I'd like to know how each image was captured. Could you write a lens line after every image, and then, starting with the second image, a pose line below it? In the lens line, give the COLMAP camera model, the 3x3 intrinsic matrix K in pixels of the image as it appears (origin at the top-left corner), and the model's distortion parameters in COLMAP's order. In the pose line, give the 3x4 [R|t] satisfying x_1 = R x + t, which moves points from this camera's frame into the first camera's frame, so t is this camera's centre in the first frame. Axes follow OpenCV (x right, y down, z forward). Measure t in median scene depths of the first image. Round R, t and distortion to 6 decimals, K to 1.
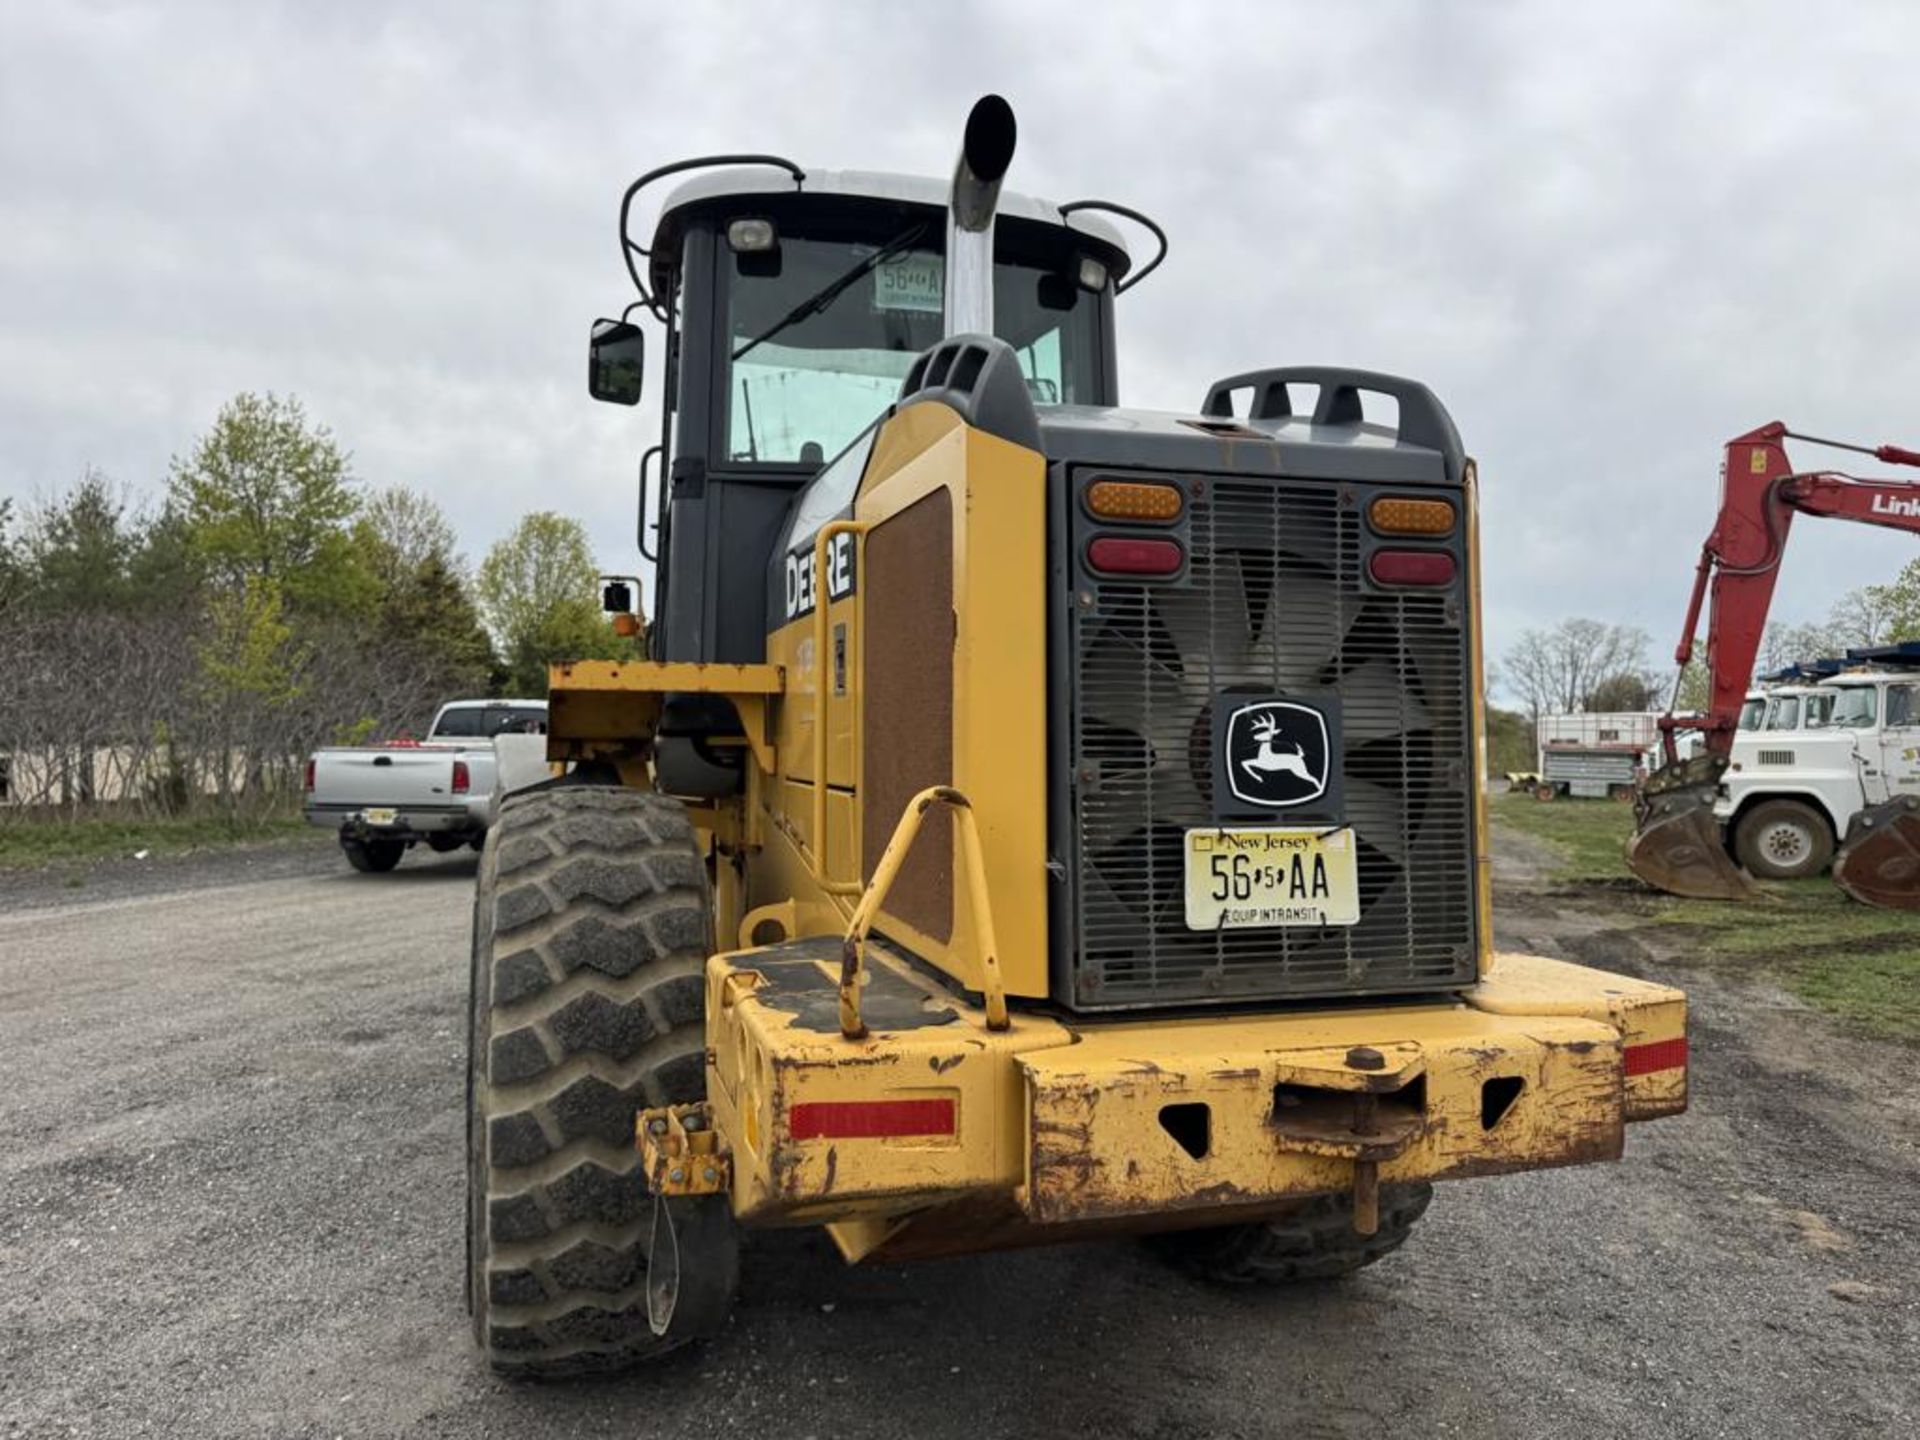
lens RADIAL K [[1362.6, 0, 974.2], [0, 1362.6, 698.6], [0, 0, 1]] dist [0.084117, -0.124458]
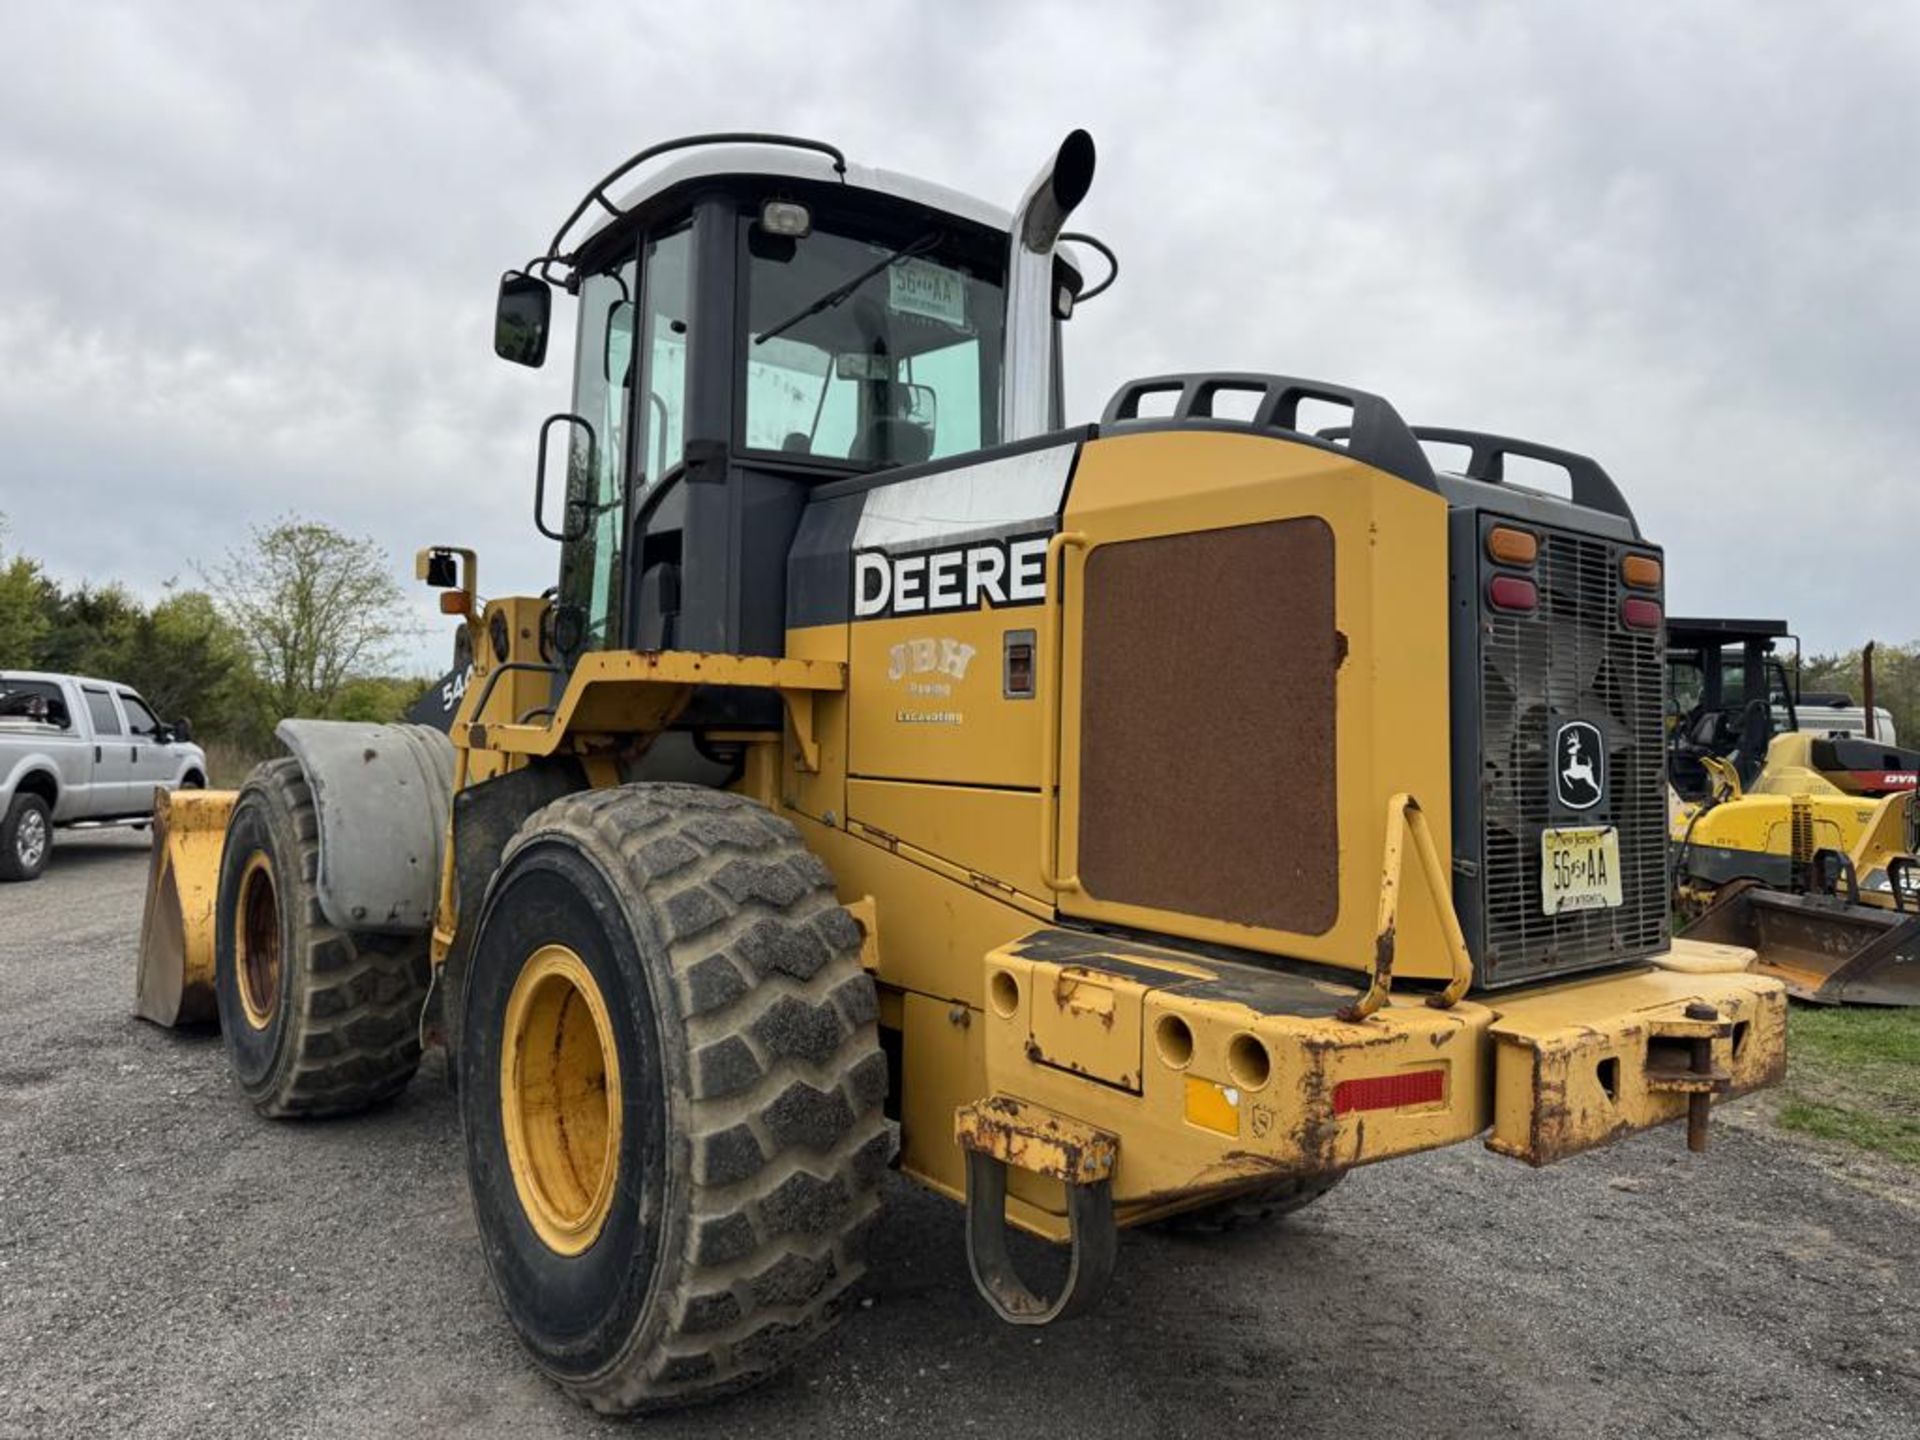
lens RADIAL K [[1367.6, 0, 971.4], [0, 1367.6, 694.6], [0, 0, 1]] dist [0.051612, -0.070733]
pose [[0.931276, 0.027257, 0.363293, -0.652241], [-0.028924, 0.999581, -0.000850, -0.004268], [-0.363164, -0.009716, 0.931675, 0.066915]]
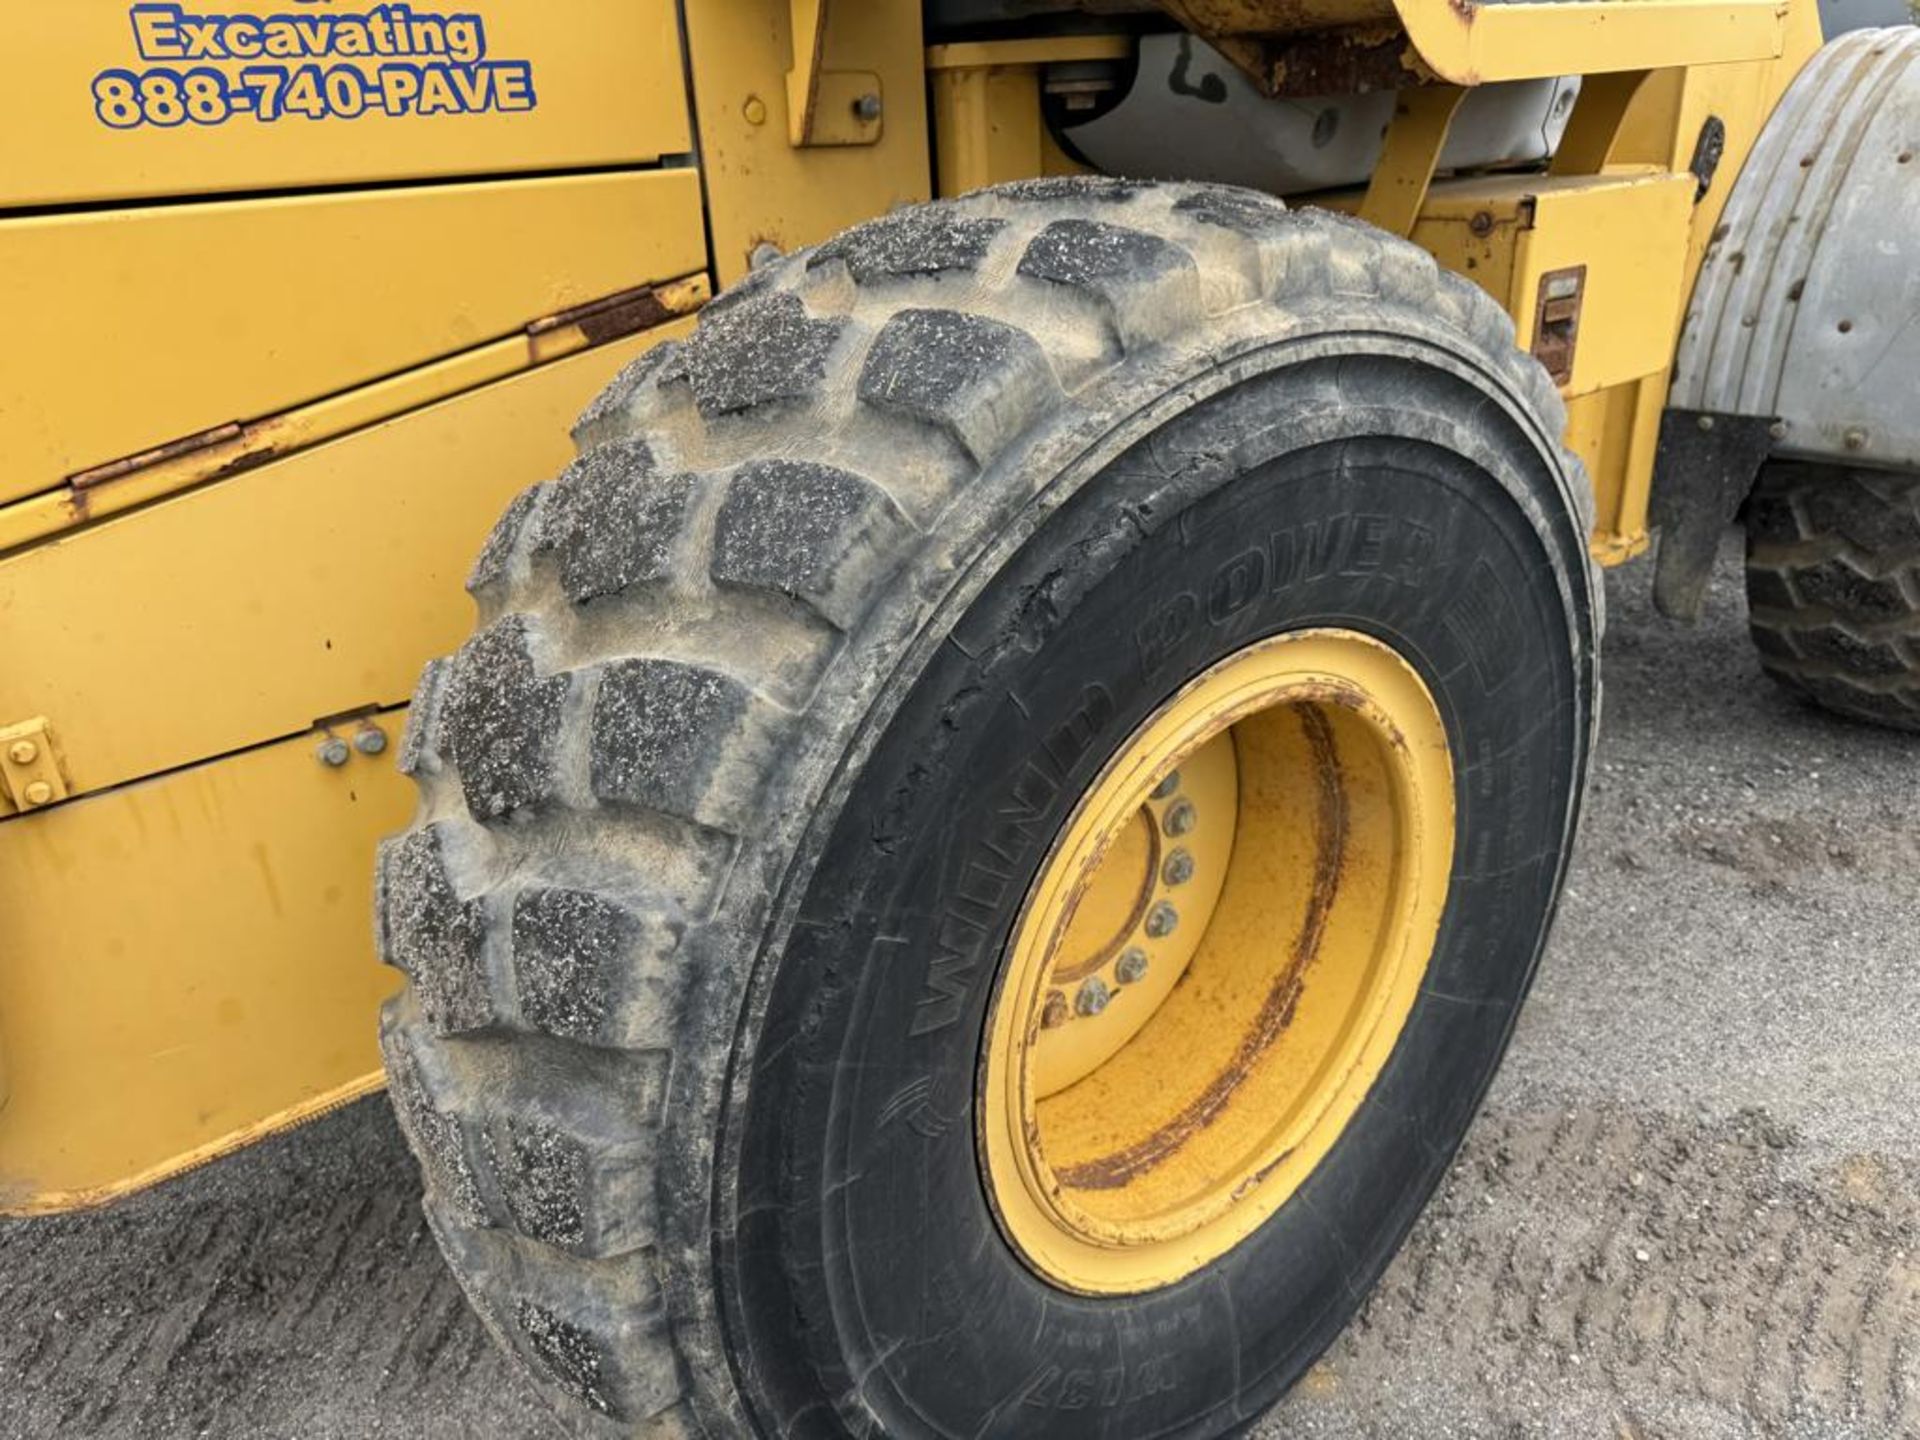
lens RADIAL K [[1358.5, 0, 955.8], [0, 1358.5, 723.1], [0, 0, 1]] dist [0.053631, -0.070341]
pose [[0.344138, 0.358245, -0.867888, 0.865575], [0.080556, 0.909674, 0.407436, 0.083776], [0.935457, -0.210128, 0.284195, 1.562936]]
